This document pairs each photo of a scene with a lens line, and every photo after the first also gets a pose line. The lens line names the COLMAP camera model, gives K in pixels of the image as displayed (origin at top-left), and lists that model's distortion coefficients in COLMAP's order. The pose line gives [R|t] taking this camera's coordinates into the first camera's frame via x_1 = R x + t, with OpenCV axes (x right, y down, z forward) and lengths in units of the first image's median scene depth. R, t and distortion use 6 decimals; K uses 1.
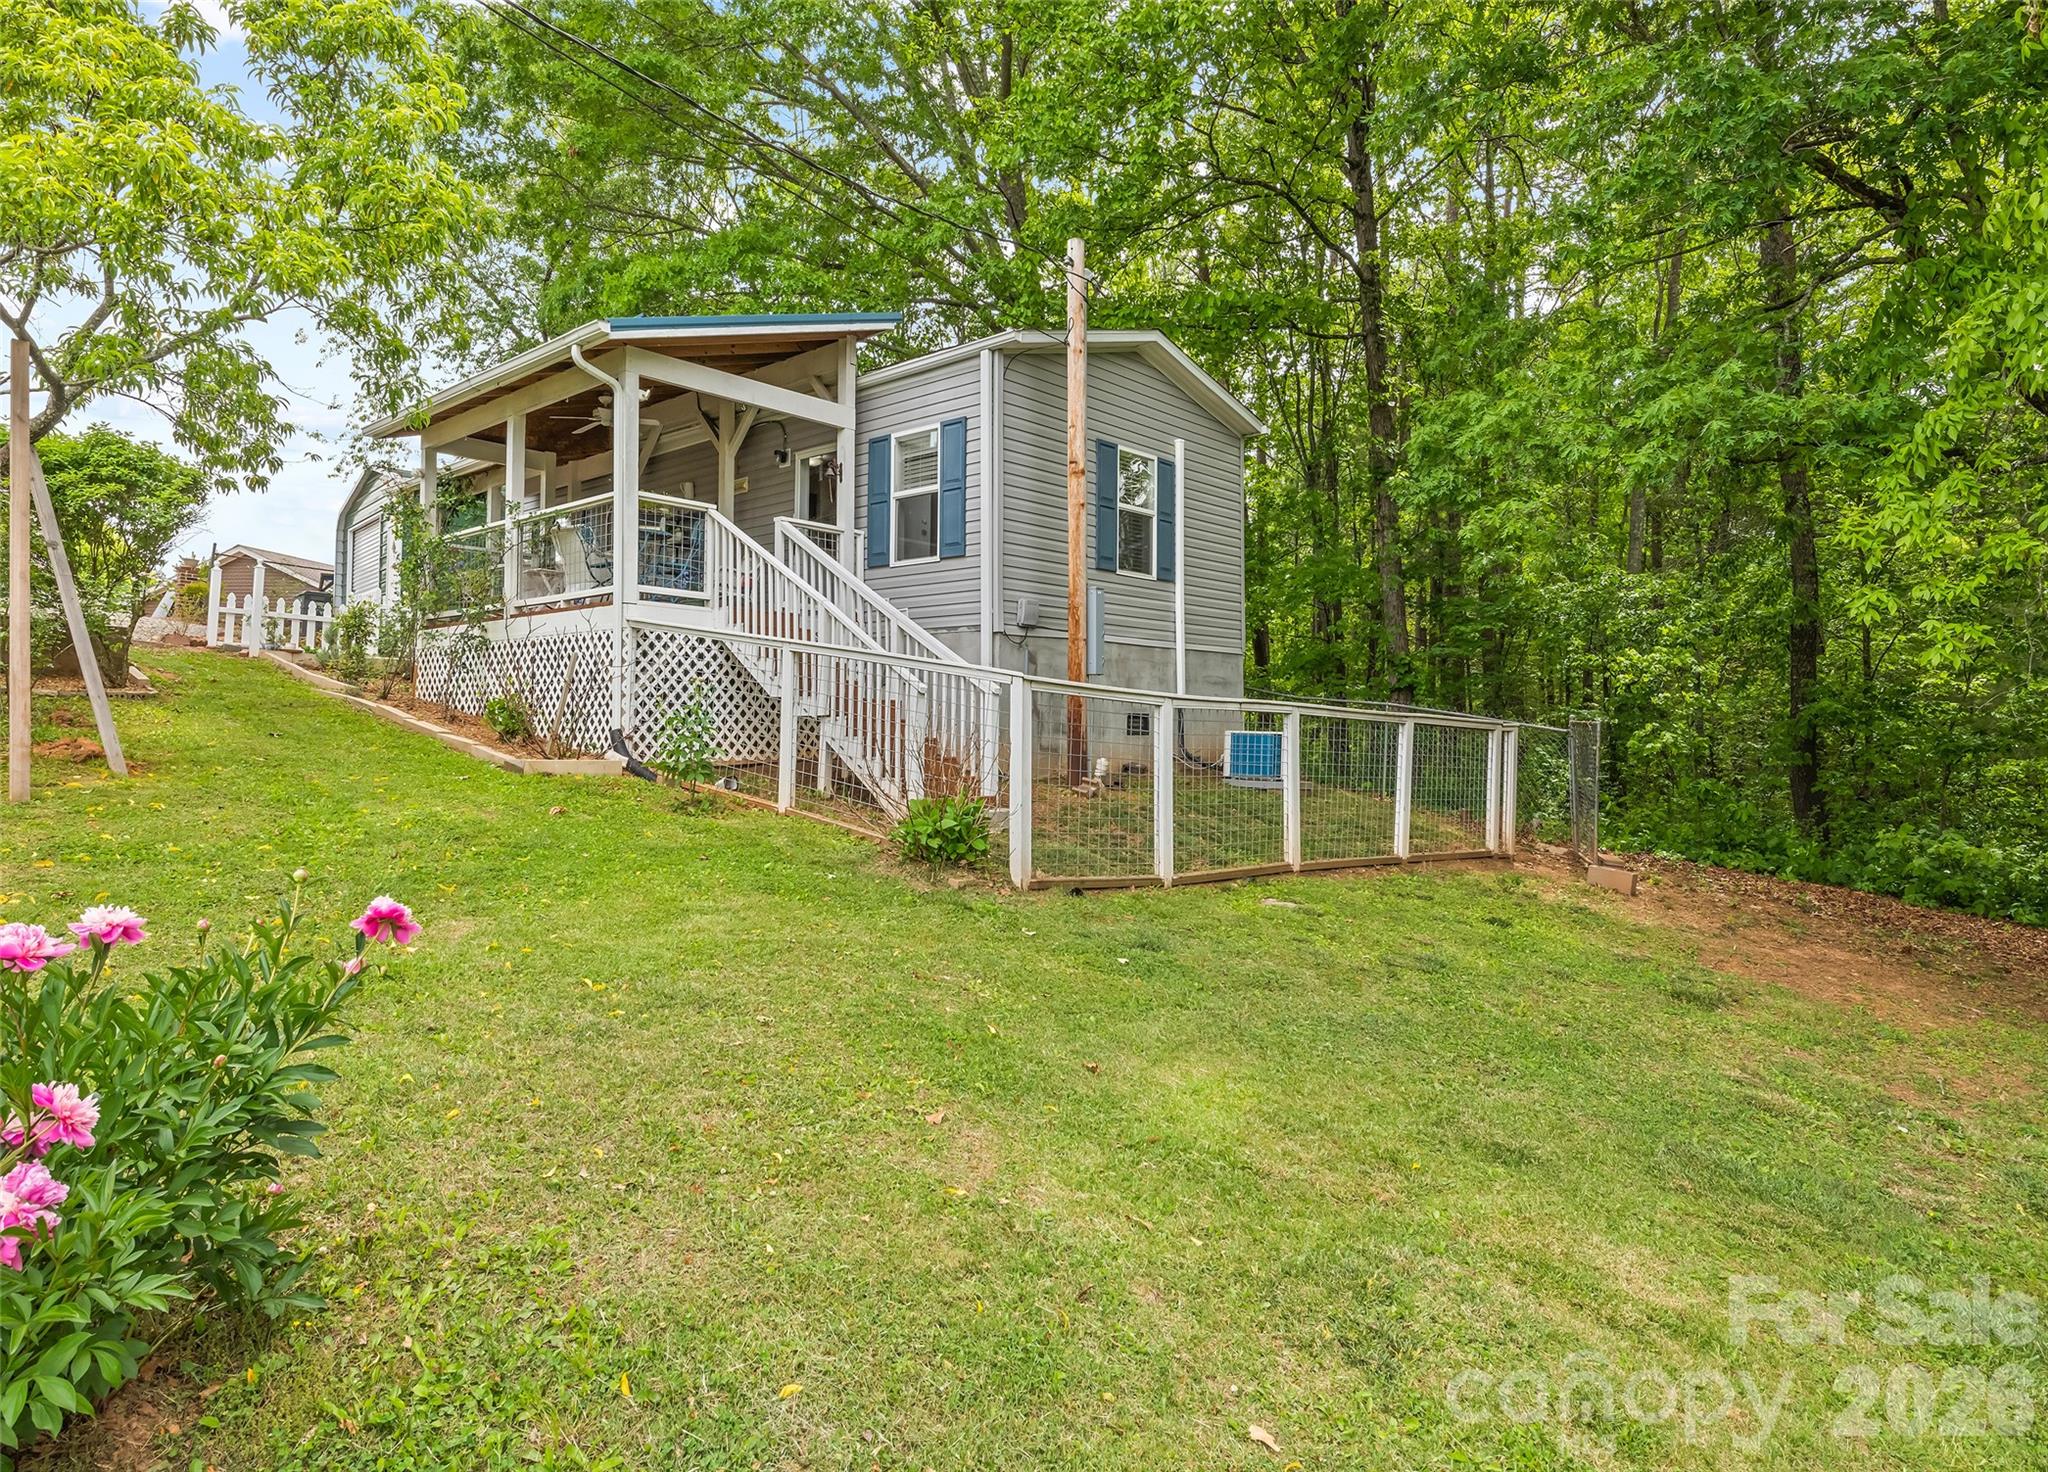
lens RADIAL K [[1213.5, 0, 1024.0], [0, 1213.5, 736.0], [0, 0, 1]] dist [0.003225, 0.000453]
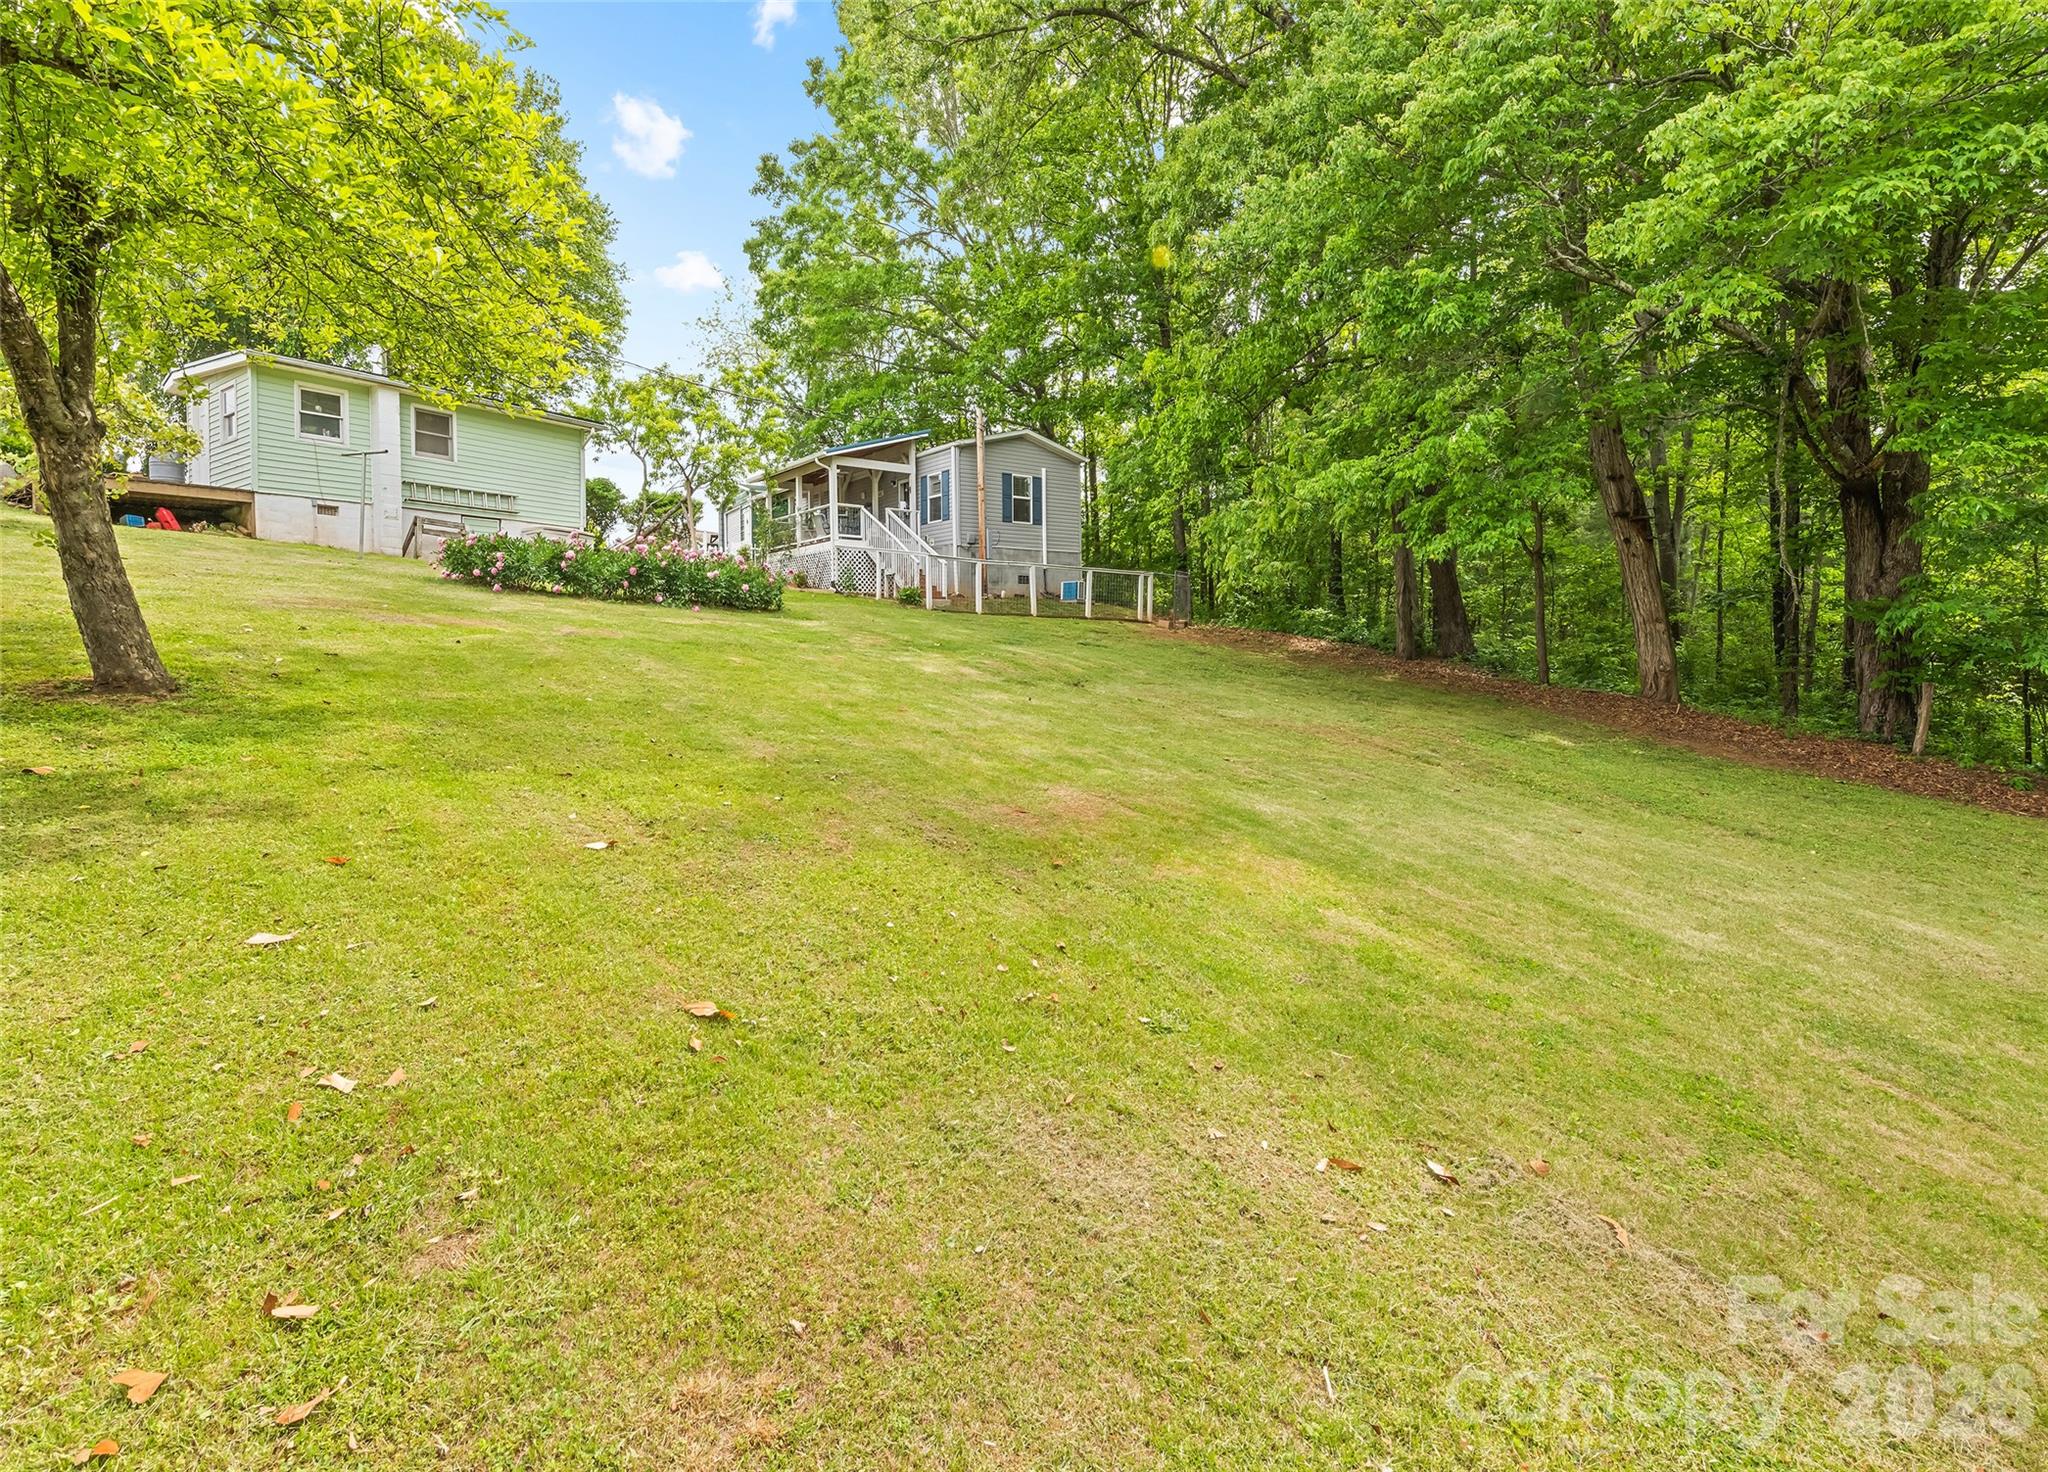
lens RADIAL K [[960.7, 0, 1027.8], [0, 960.7, 712.4], [0, 0, 1]] dist [-0.000050, -0.015811]
pose [[0.985700, -0.008643, -0.168289, 0.486619], [0.019692, 0.997749, 0.064100, 0.155880], [0.167357, -0.066497, 0.983651, -1.164134]]
